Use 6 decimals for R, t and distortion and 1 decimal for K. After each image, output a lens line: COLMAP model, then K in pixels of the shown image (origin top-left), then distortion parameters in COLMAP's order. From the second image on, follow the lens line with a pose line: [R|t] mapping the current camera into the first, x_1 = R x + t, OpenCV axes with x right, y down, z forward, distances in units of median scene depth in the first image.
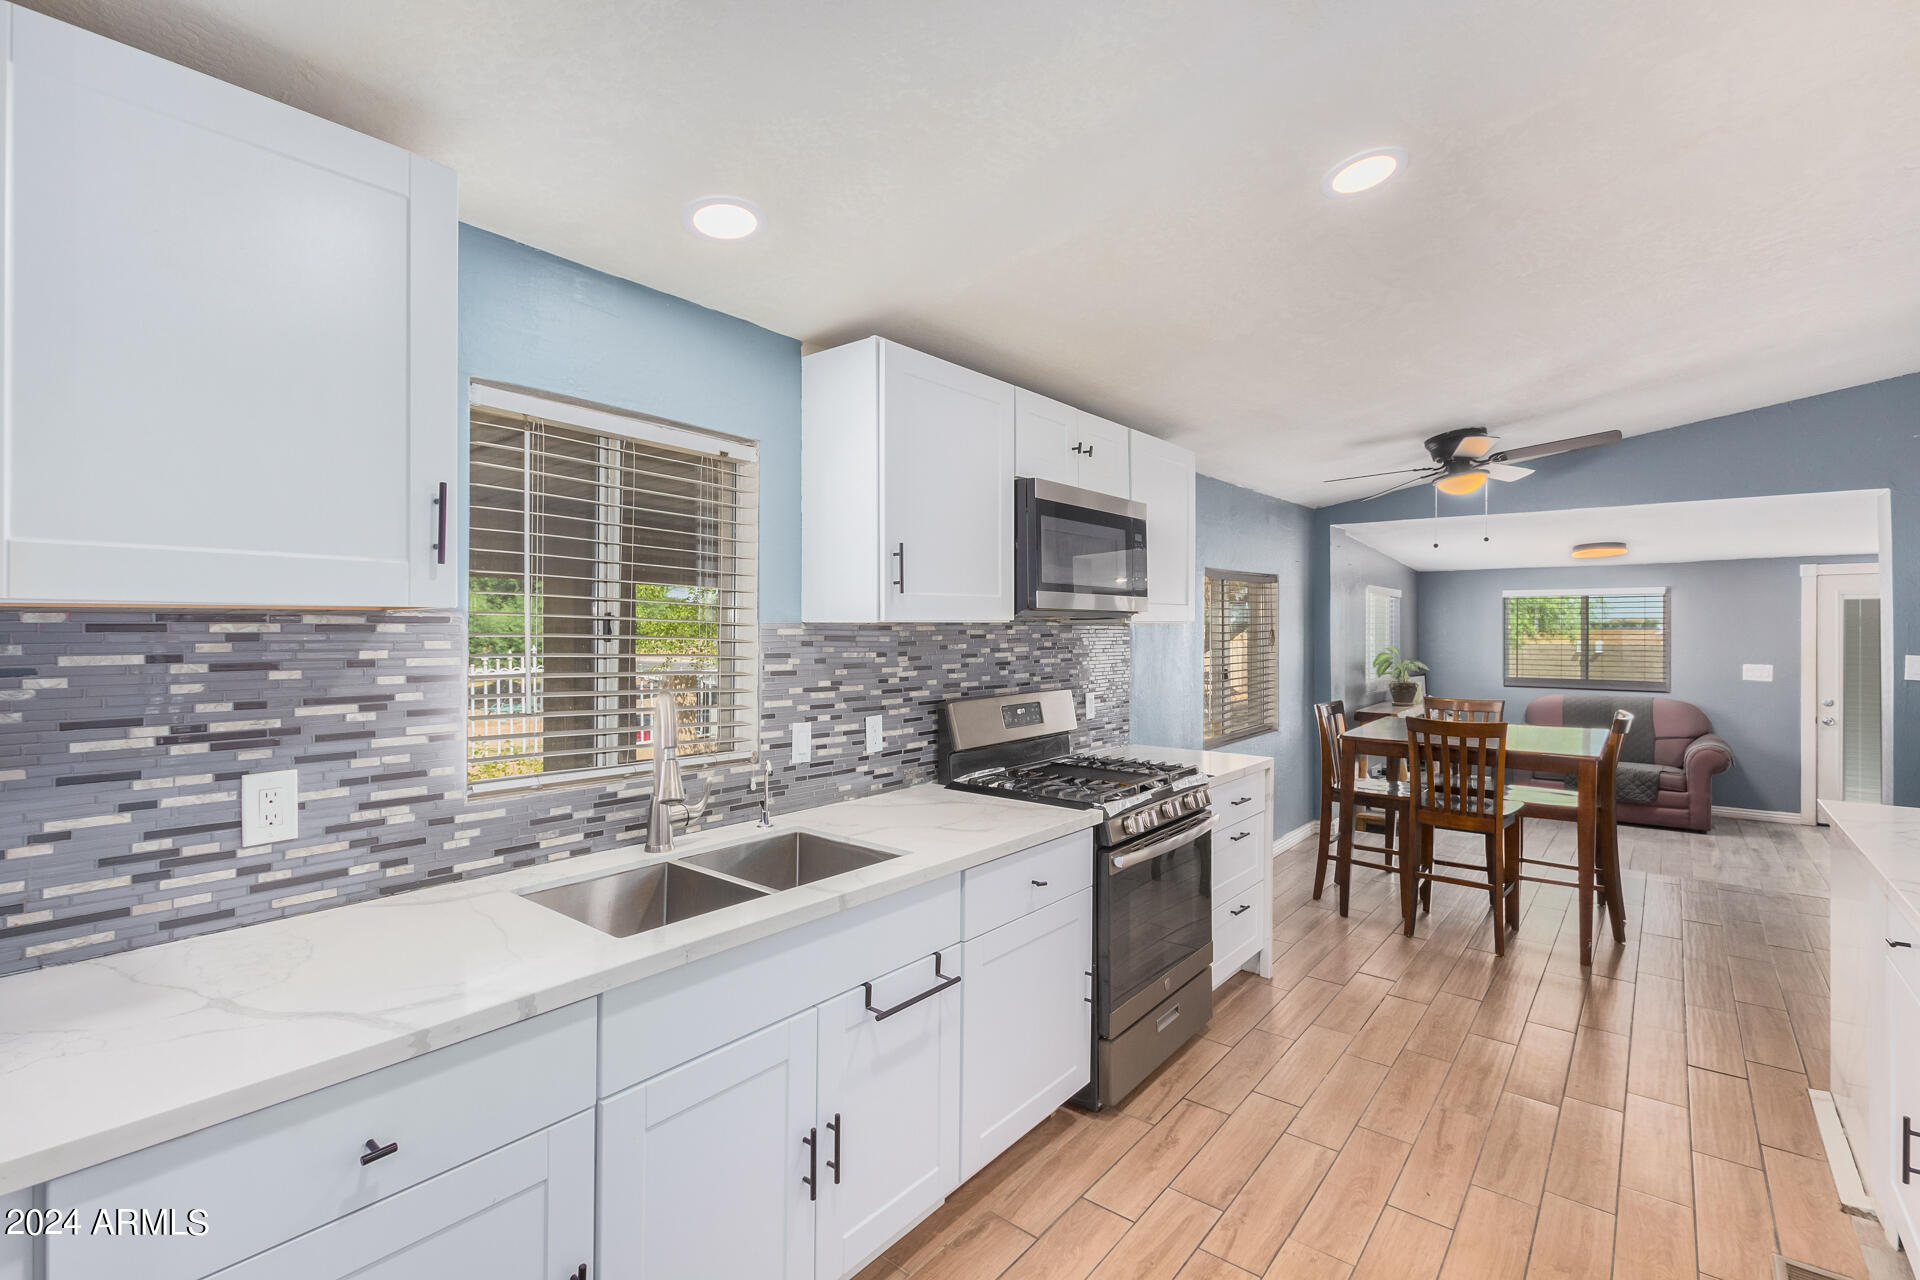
lens RADIAL K [[879.1, 0, 955.9], [0, 879.1, 632.9], [0, 0, 1]] dist [0.002379, -0.002107]
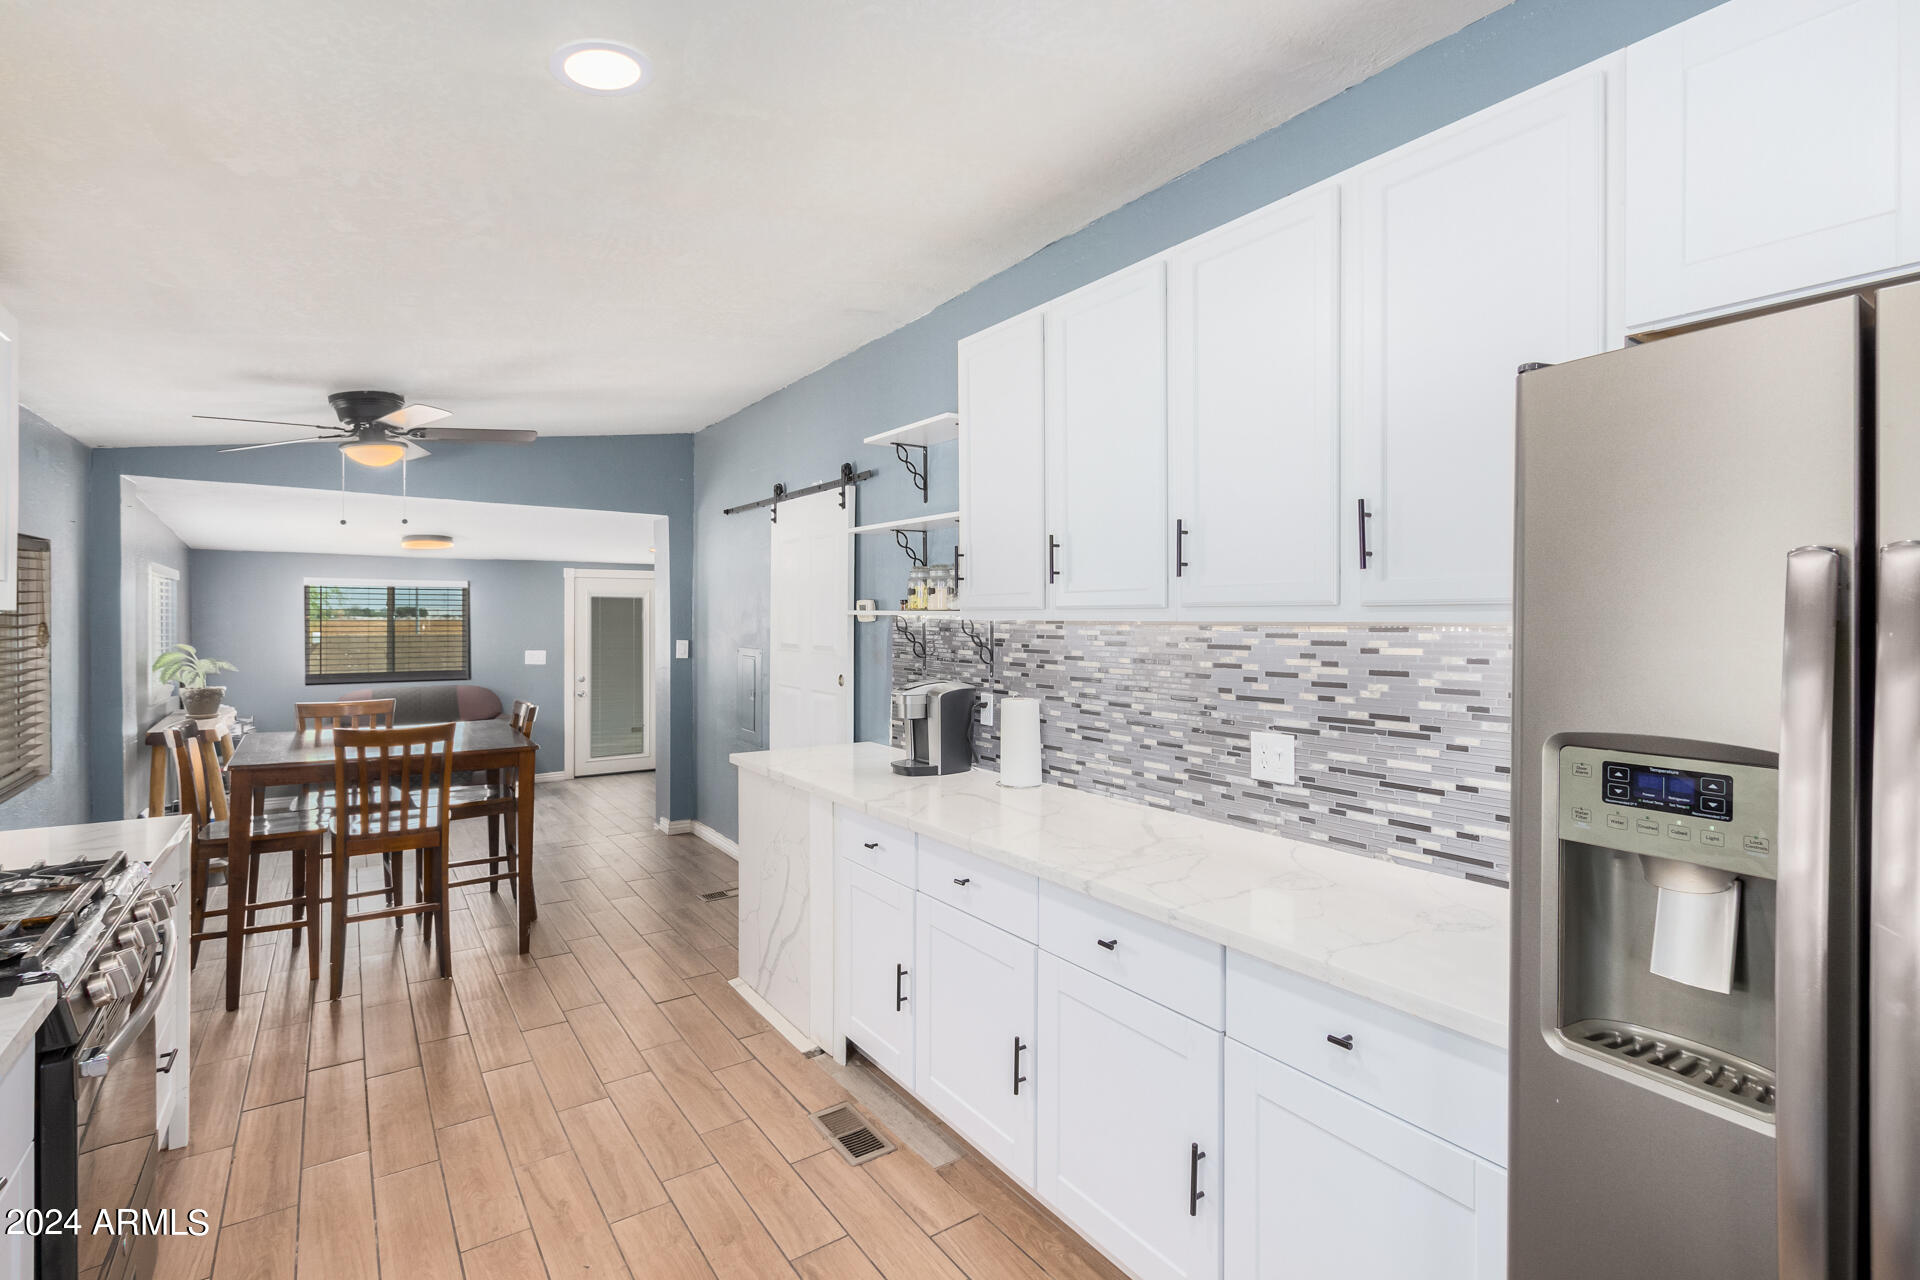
lens RADIAL K [[879.1, 0, 970.9], [0, 879.1, 626.1], [0, 0, 1]] dist [0.002379, -0.002107]
pose [[0.266204, -0.006420, 0.963895, -0.090823], [0.002686, 0.999979, 0.005918, -0.003111], [-0.963913, 0.001013, 0.266216, 0.173267]]
